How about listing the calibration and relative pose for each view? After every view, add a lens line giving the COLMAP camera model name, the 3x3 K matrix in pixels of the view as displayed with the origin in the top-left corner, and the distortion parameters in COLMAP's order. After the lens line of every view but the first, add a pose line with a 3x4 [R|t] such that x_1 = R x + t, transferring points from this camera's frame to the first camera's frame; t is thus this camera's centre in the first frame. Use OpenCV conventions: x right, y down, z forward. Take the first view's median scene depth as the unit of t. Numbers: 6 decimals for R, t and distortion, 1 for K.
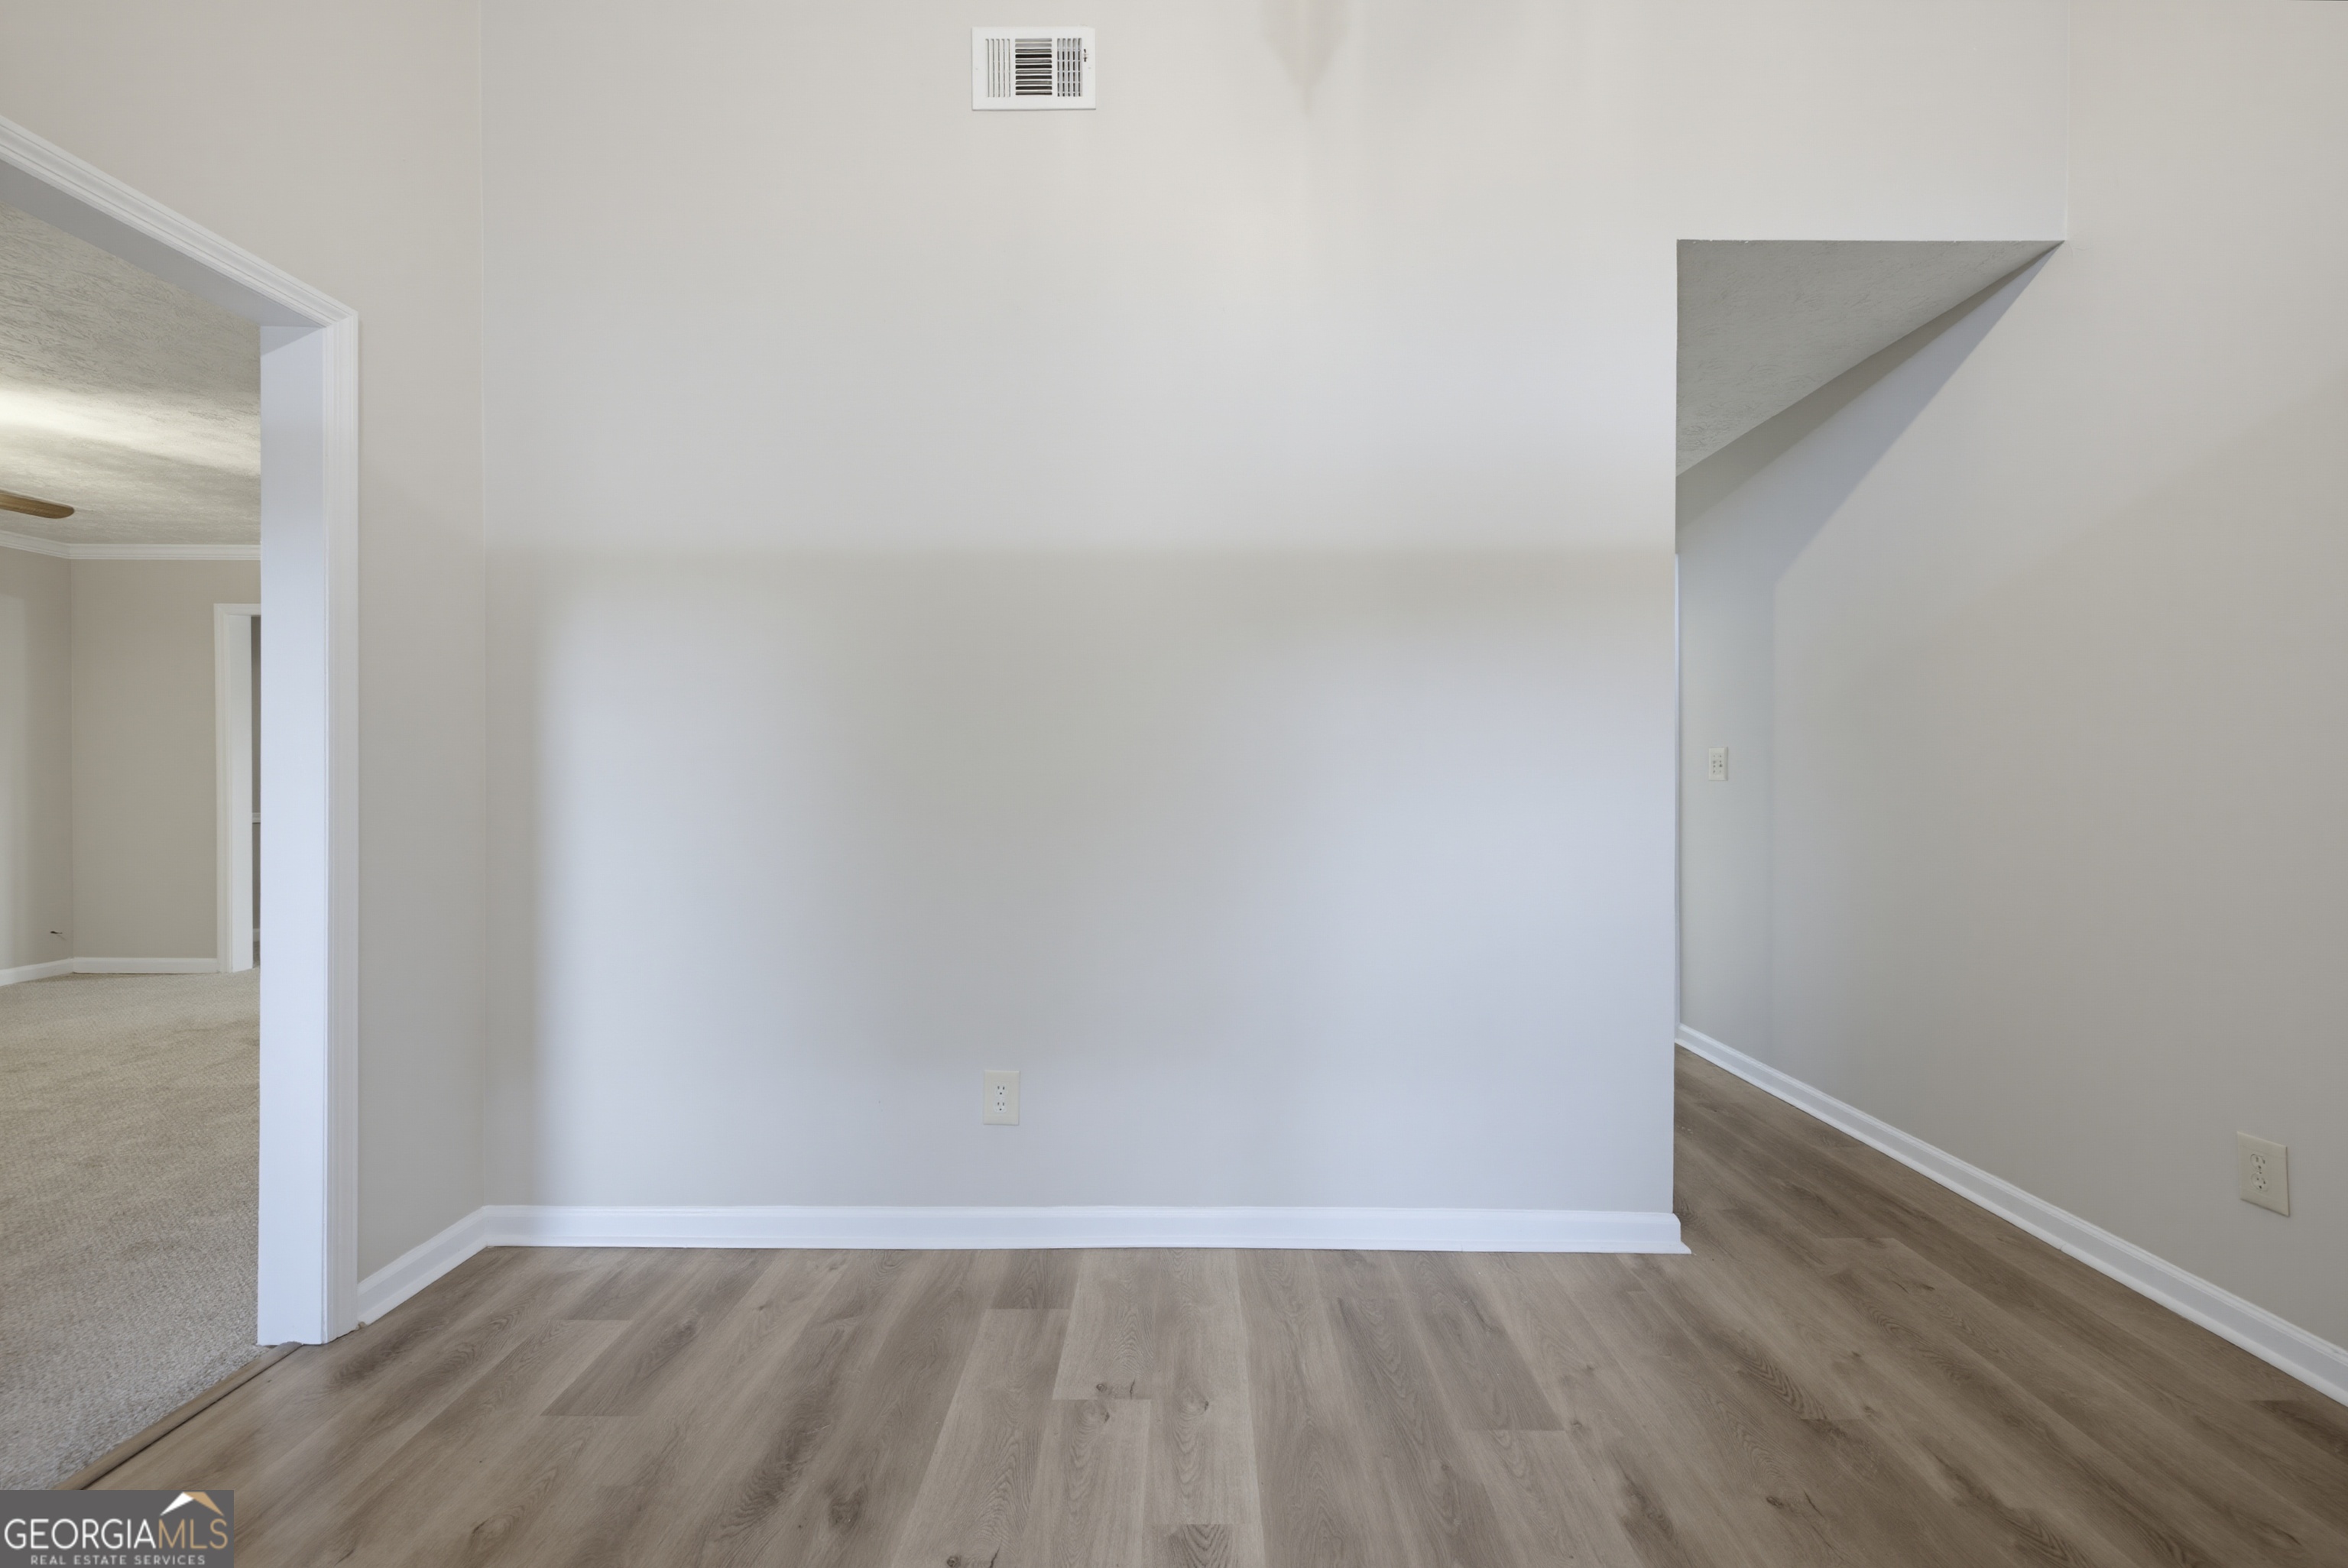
lens RADIAL K [[990.2, 0, 1171.7], [0, 990.2, 762.9], [0, 0, 1]] dist [-0.000531, -0.000198]
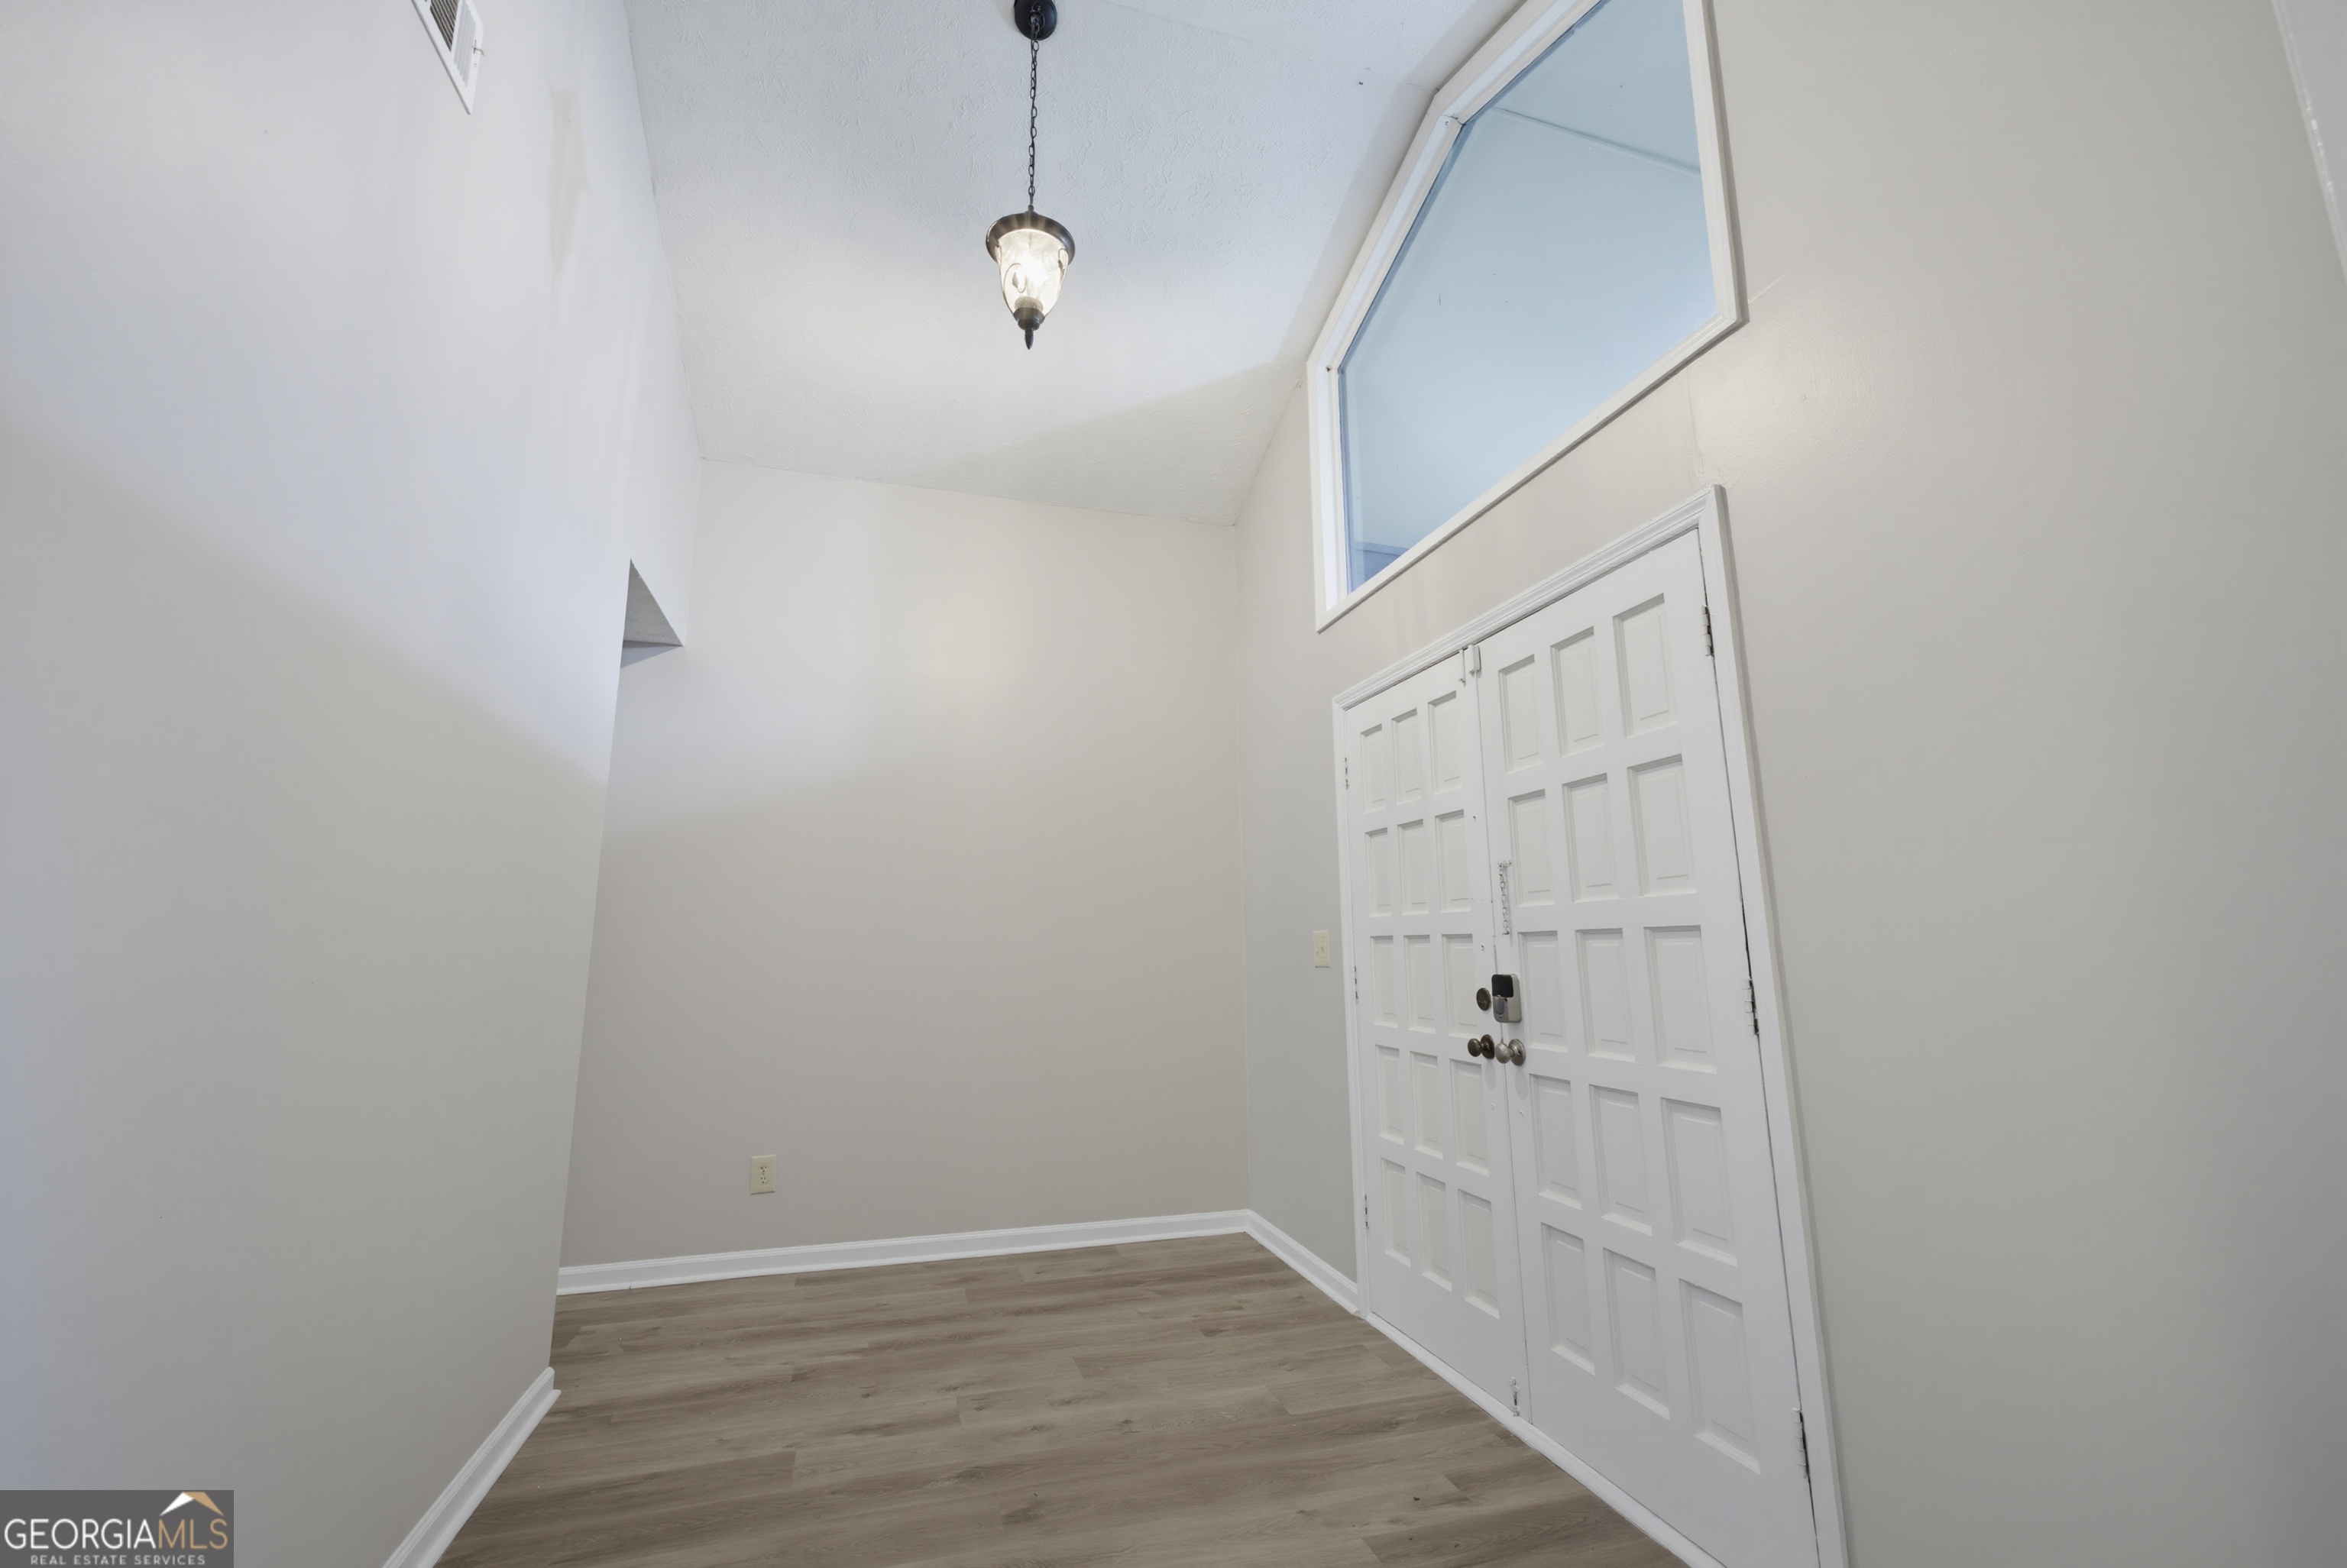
lens RADIAL K [[989.7, 0, 1171.2], [0, 989.7, 762.9], [0, 0, 1]] dist [-0.000531, -0.000198]
pose [[-0.287019, 0.178405, 0.941165, -1.233356], [0.002650, 0.982648, -0.185460, -0.015128], [-0.957921, -0.050736, -0.282512, 0.936353]]
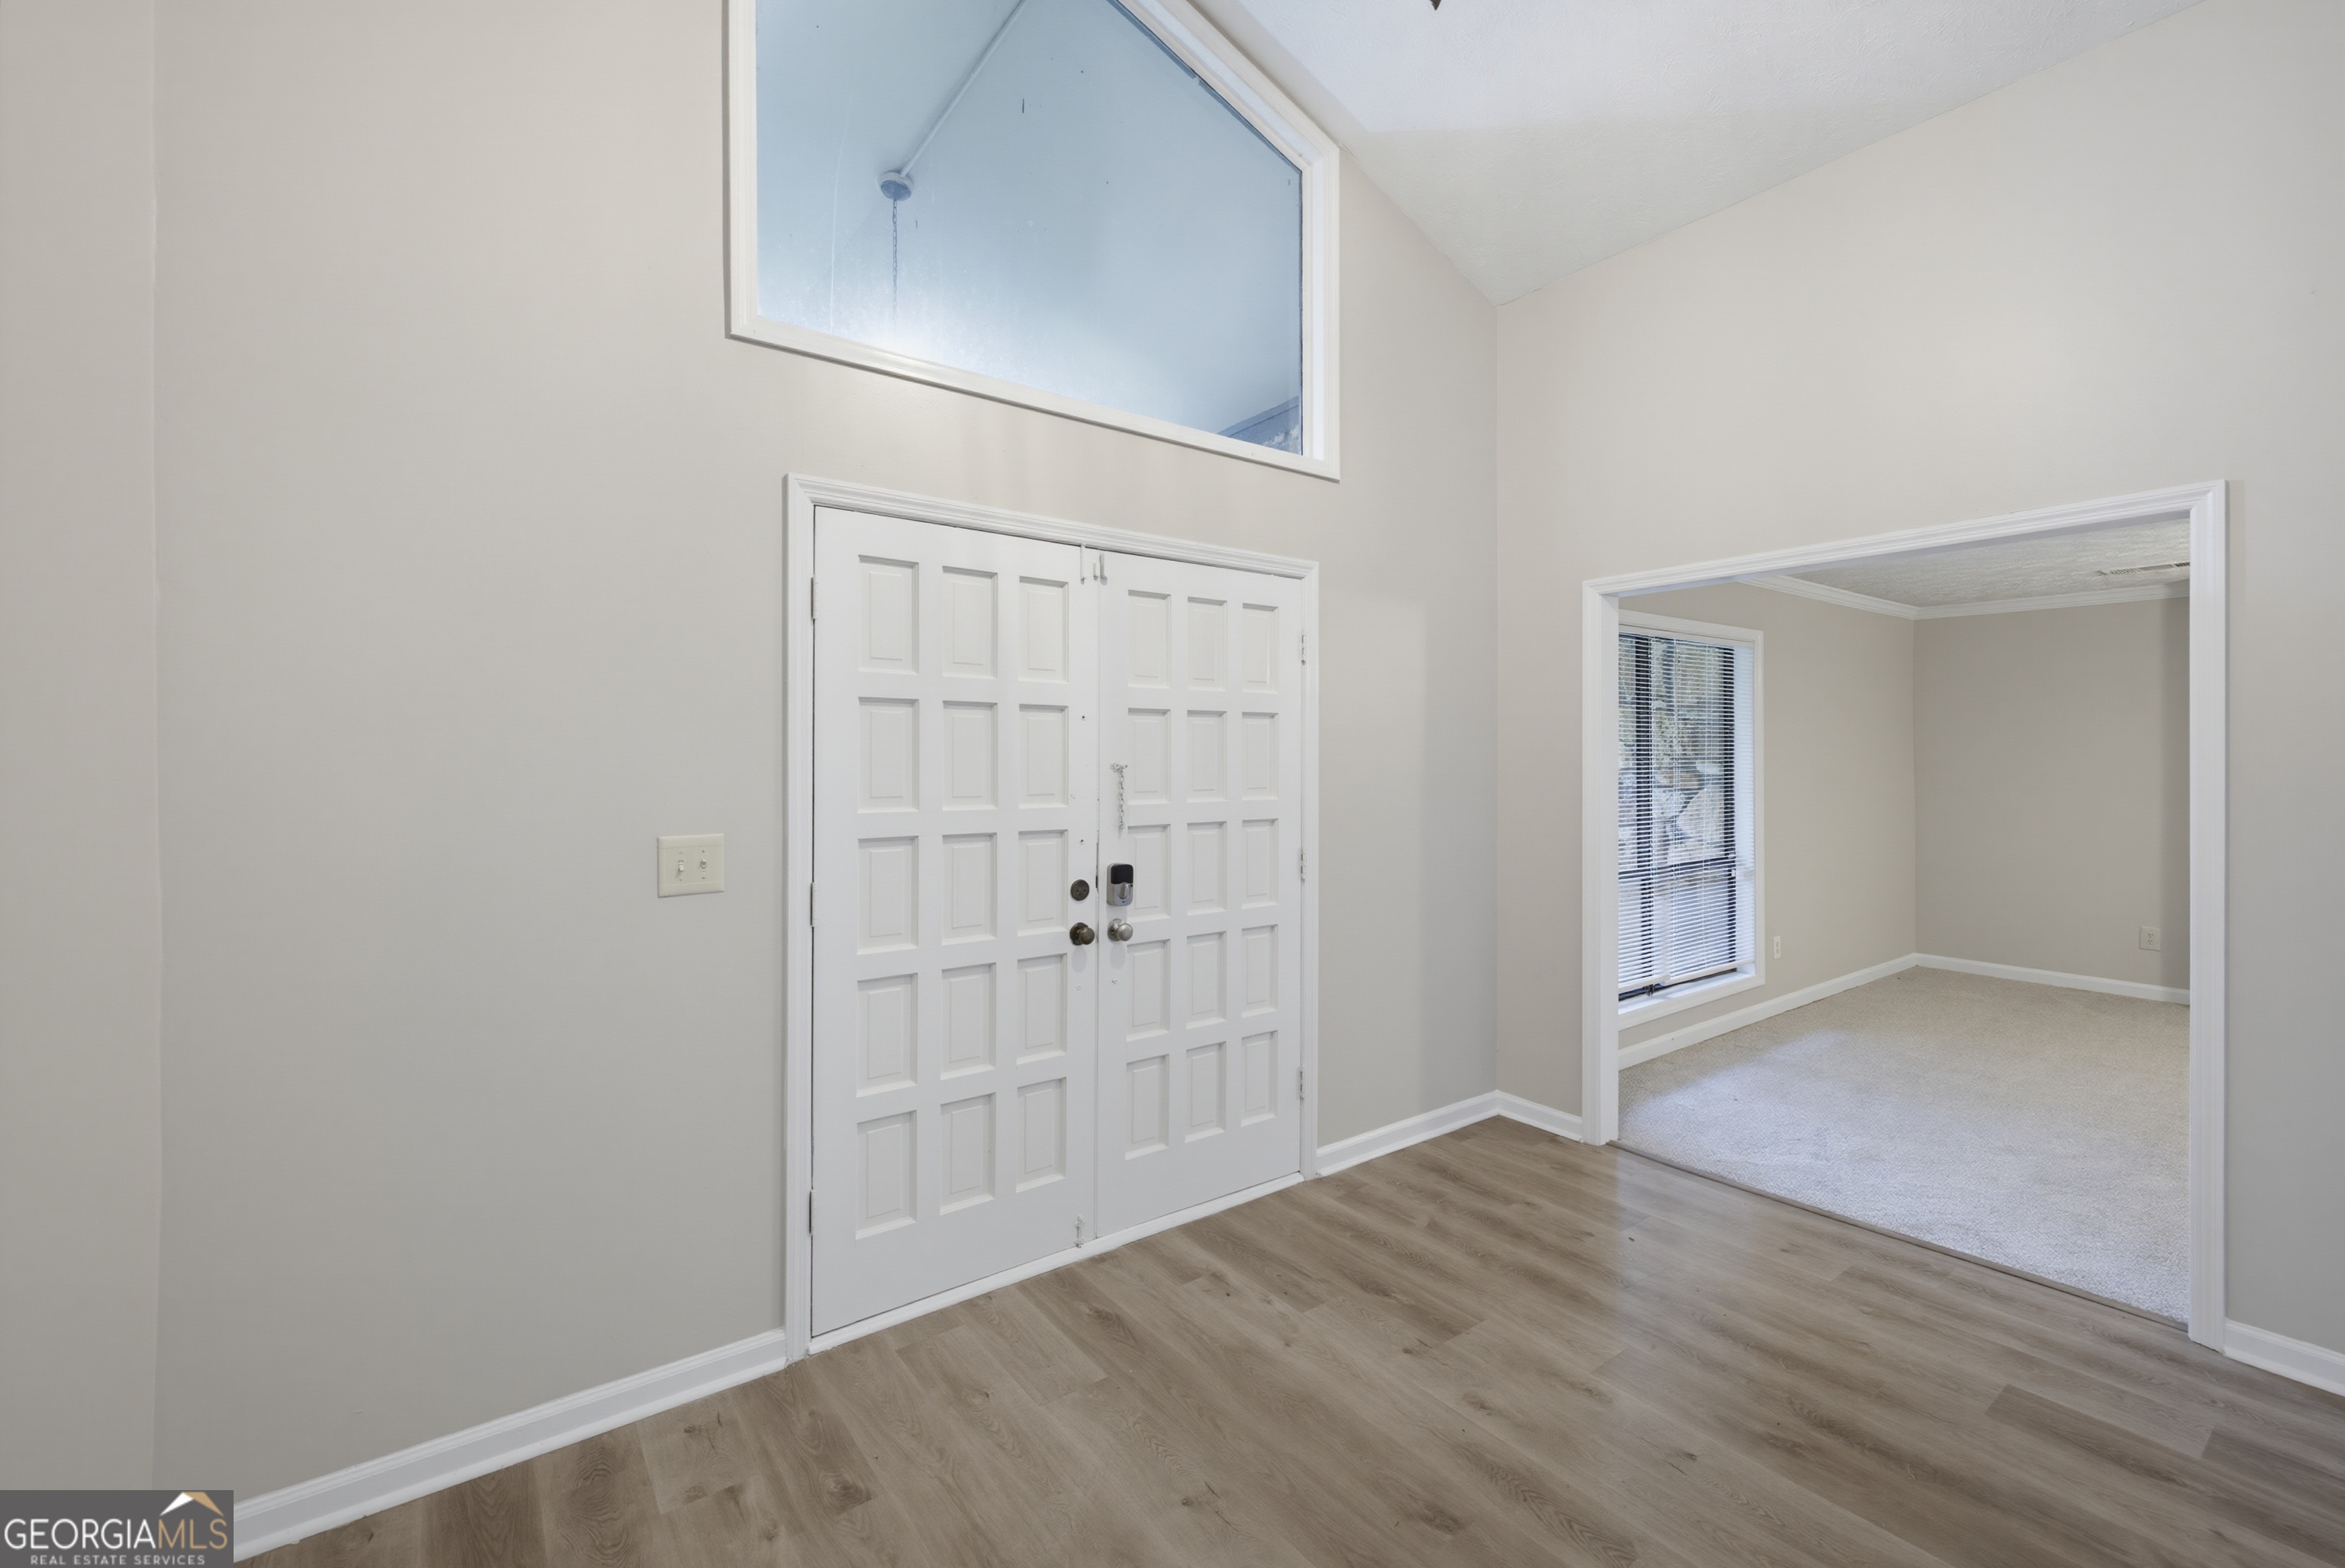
lens RADIAL K [[989.0, 0, 1170.2], [0, 989.0, 763.0], [0, 0, 1]] dist [-0.000531, -0.000198]
pose [[-0.800710, 0.004312, -0.599036, 1.002106], [0.006049, 0.999981, -0.000888, -0.146010], [0.599021, -0.004335, -0.800721, 1.404279]]
